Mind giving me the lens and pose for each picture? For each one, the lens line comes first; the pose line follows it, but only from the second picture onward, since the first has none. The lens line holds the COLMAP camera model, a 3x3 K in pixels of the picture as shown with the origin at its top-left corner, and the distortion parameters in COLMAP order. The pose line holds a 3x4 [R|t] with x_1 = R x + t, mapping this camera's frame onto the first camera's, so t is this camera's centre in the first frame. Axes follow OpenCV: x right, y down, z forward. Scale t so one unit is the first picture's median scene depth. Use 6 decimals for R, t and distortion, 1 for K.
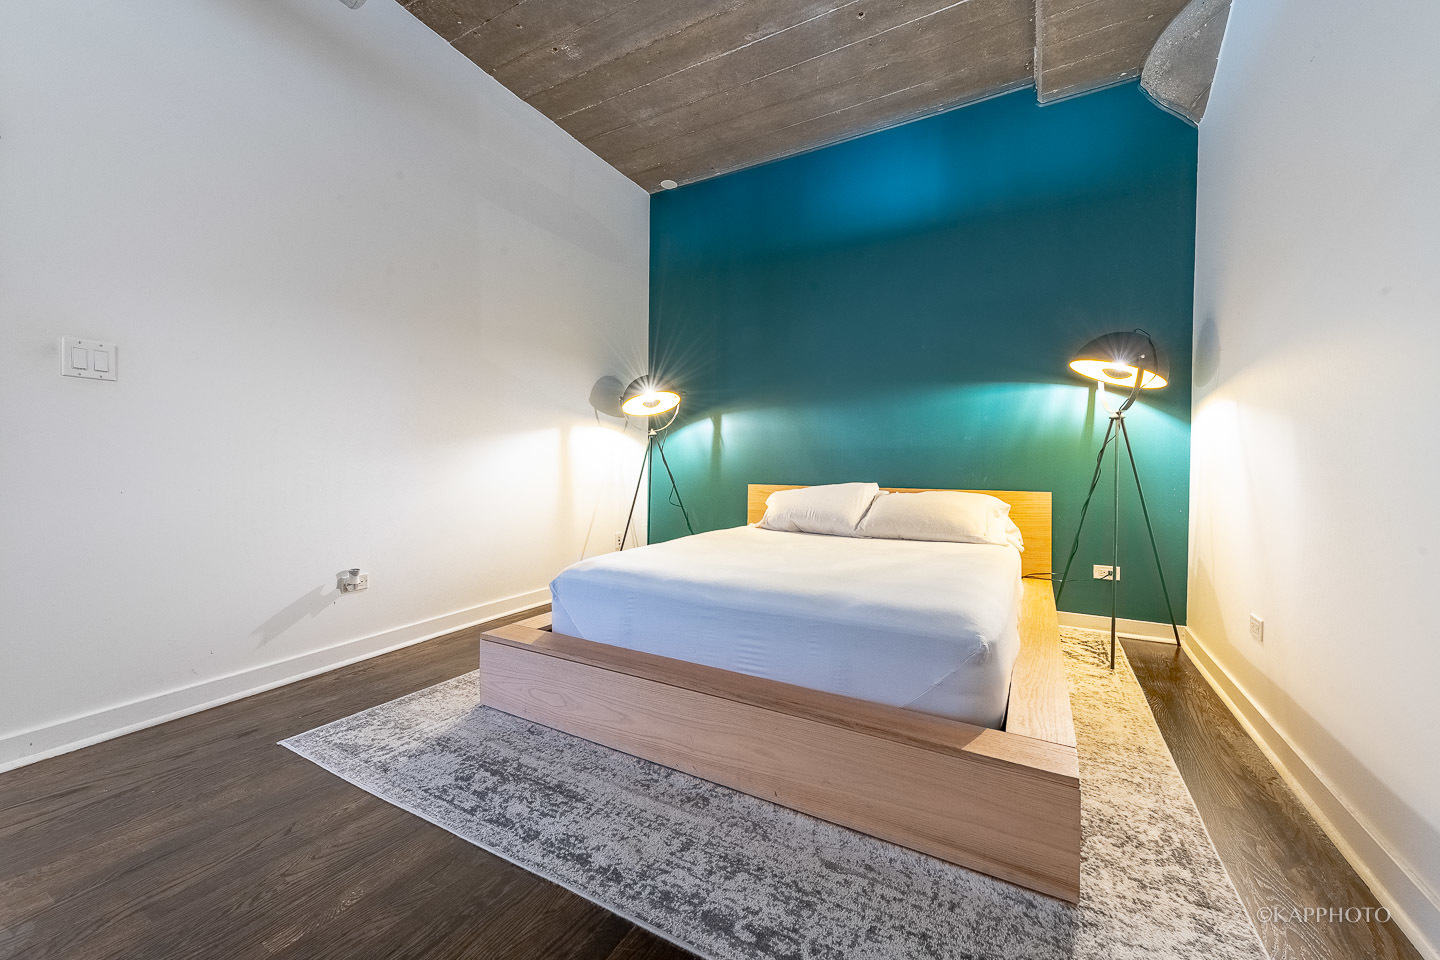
lens RADIAL K [[562.4, 0, 719.4], [0, 562.4, 474.6], [0, 0, 1]] dist [0.016610, -0.004781]
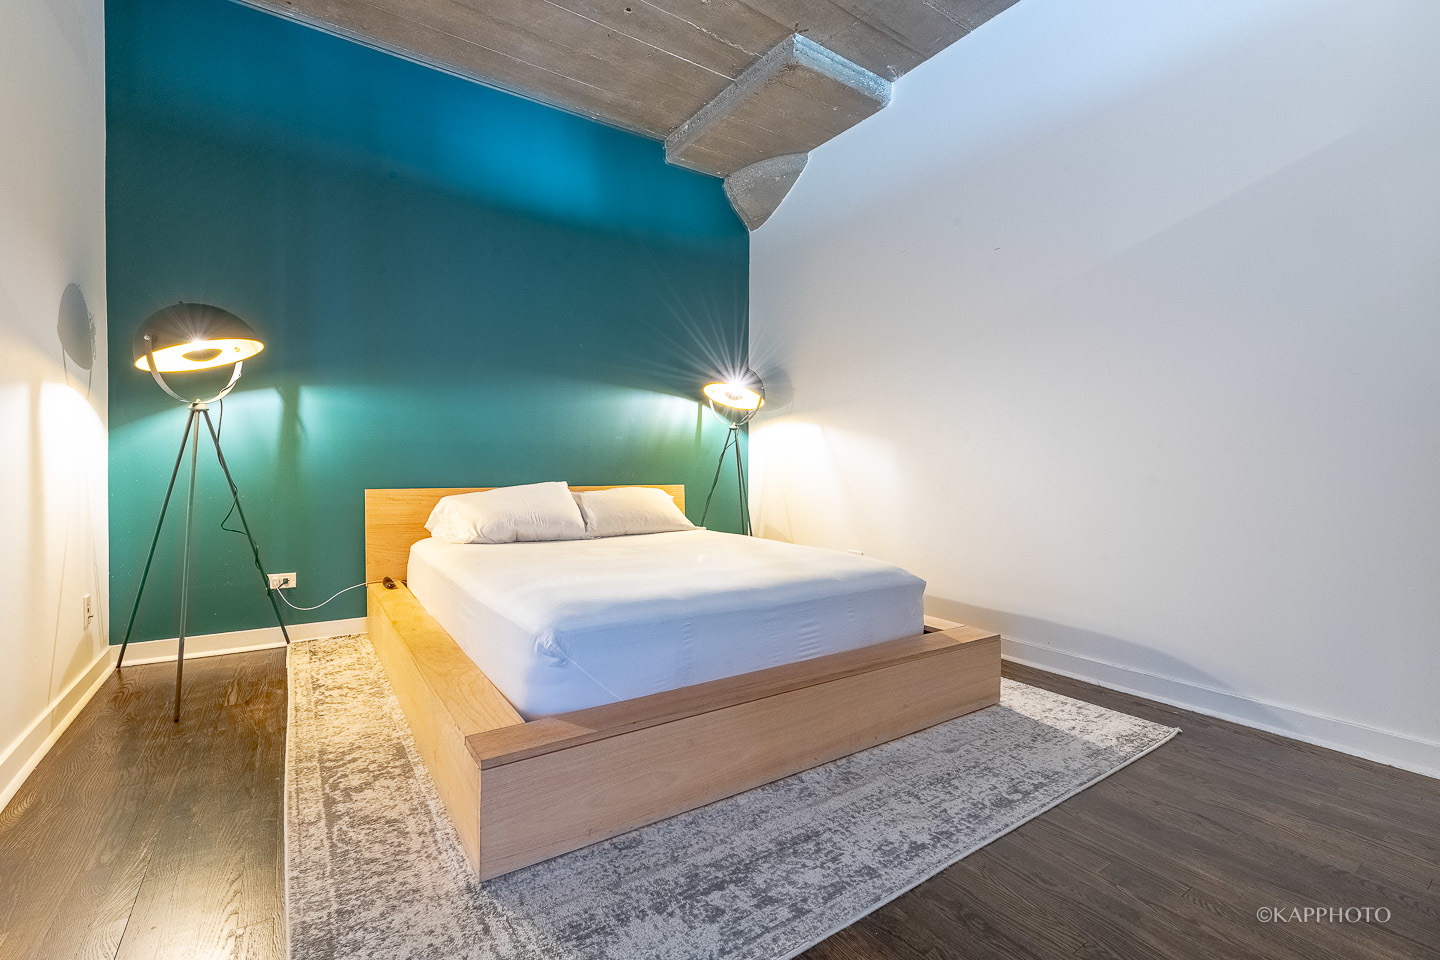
lens RADIAL K [[612.2, 0, 714.4], [0, 612.2, 472.8], [0, 0, 1]] dist [0.011309, -0.003921]
pose [[0.456408, -0.017683, 0.889595, -1.032860], [0.011855, 0.999835, 0.013793, -0.021601], [-0.889692, 0.004251, 0.456542, 0.596895]]
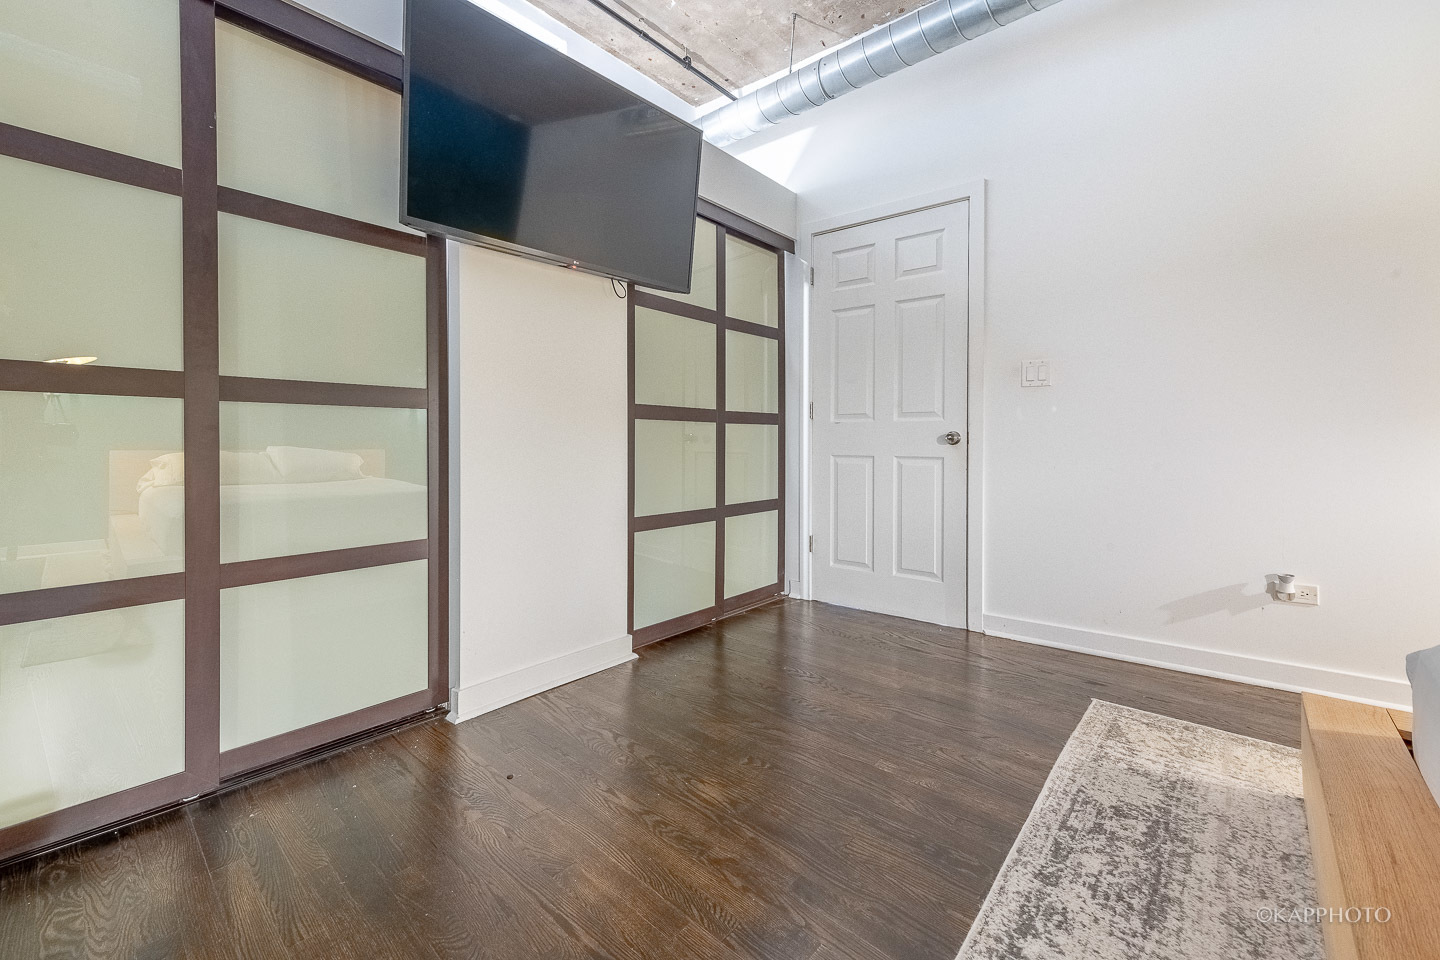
lens RADIAL K [[581.8, 0, 729.4], [0, 581.8, 443.3], [0, 0, 1]] dist [0.021242, -0.005292]
pose [[-0.191691, -0.009529, -0.981409, 0.496511], [-0.018034, 0.999818, -0.006185, -0.002961], [0.981290, 0.016514, -0.191828, 0.537957]]
